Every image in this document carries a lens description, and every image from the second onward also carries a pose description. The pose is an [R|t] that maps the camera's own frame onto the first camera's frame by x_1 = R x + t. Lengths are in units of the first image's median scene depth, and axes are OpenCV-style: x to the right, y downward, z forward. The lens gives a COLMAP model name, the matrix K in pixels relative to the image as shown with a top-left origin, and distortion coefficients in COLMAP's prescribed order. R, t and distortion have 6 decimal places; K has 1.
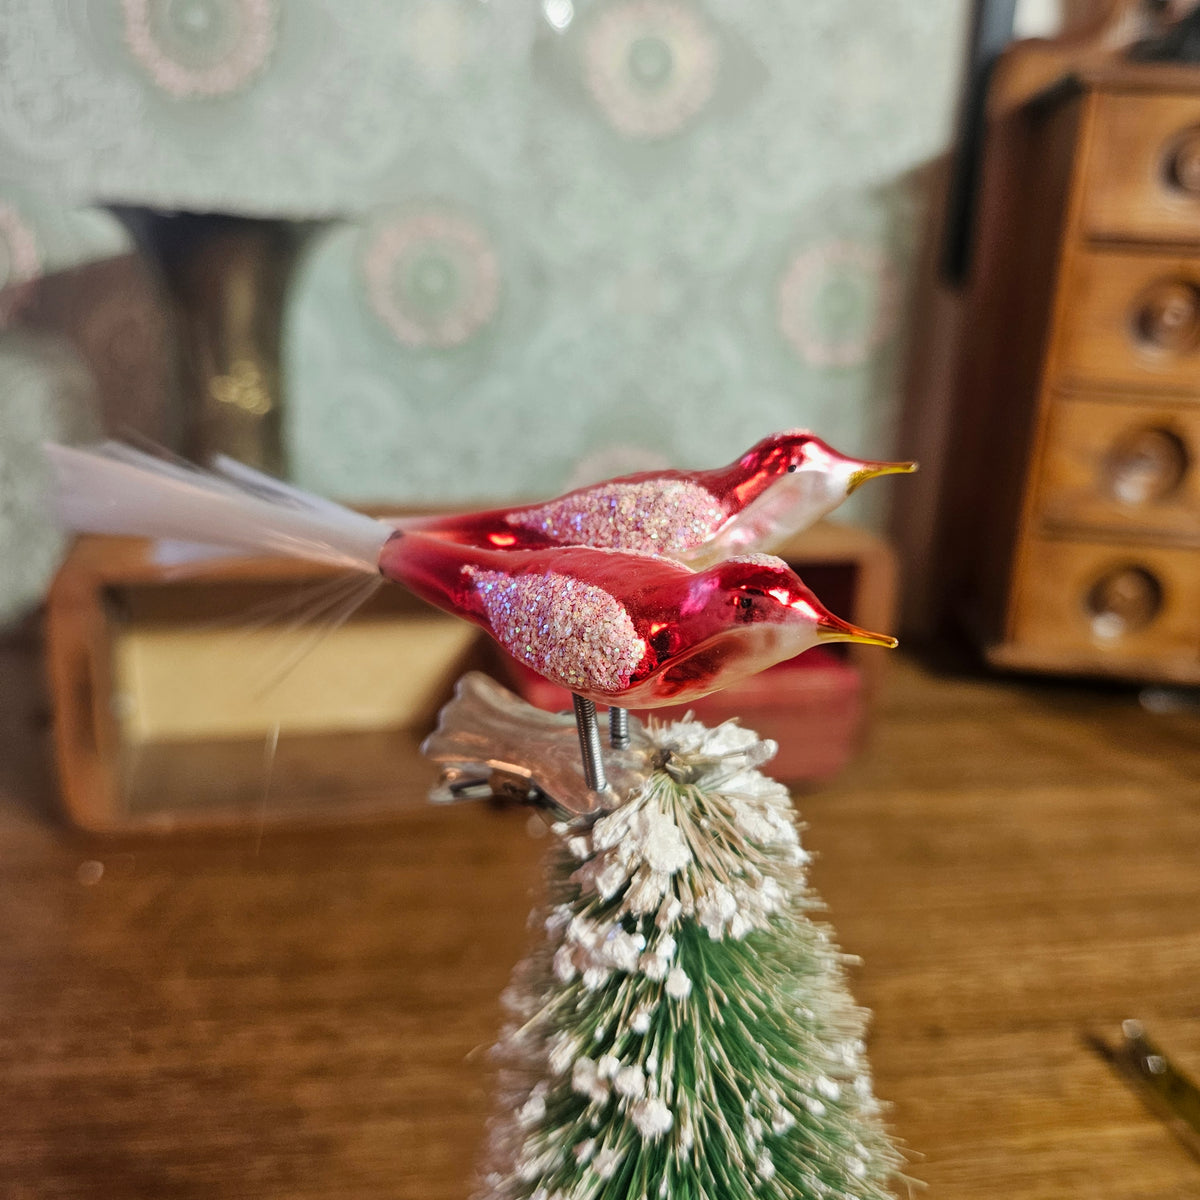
lens RADIAL K [[1155.5, 0, 607.0], [0, 1155.5, 599.3], [0, 0, 1]] dist [-0.019288, -0.024050]
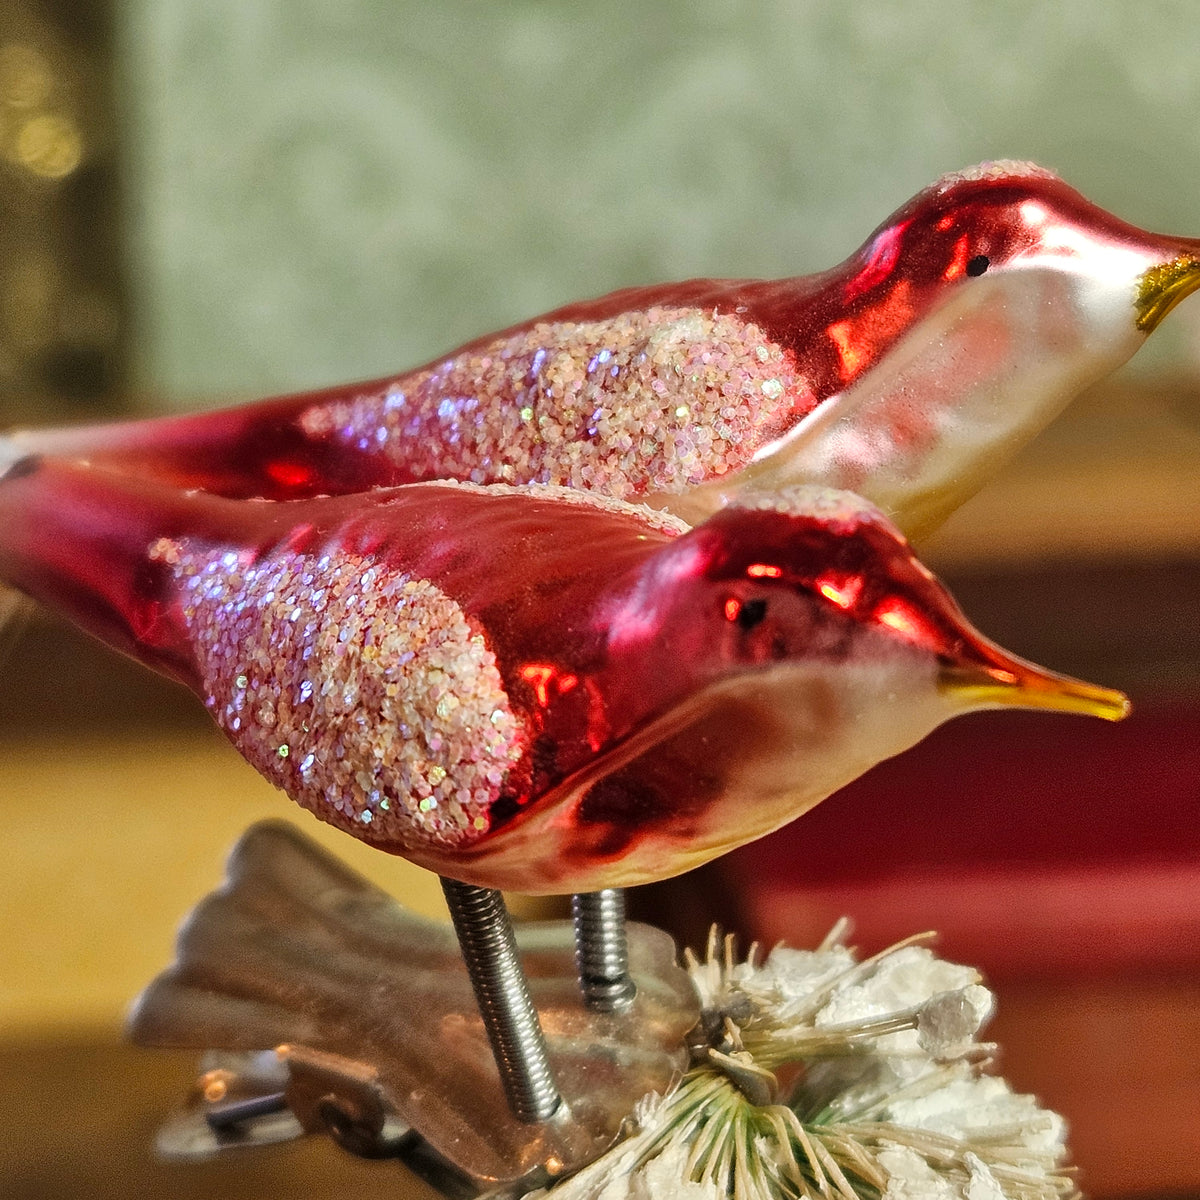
lens RADIAL K [[3214.7, 0, 601.1], [0, 3214.7, 598.2], [0, 0, 1]] dist [0.021548, -0.042027]
pose [[0.989481, -0.017933, -0.143548, 0.183581], [0.014735, 0.999620, -0.023306, 0.018852], [0.143911, 0.020946, 0.989369, -0.063917]]
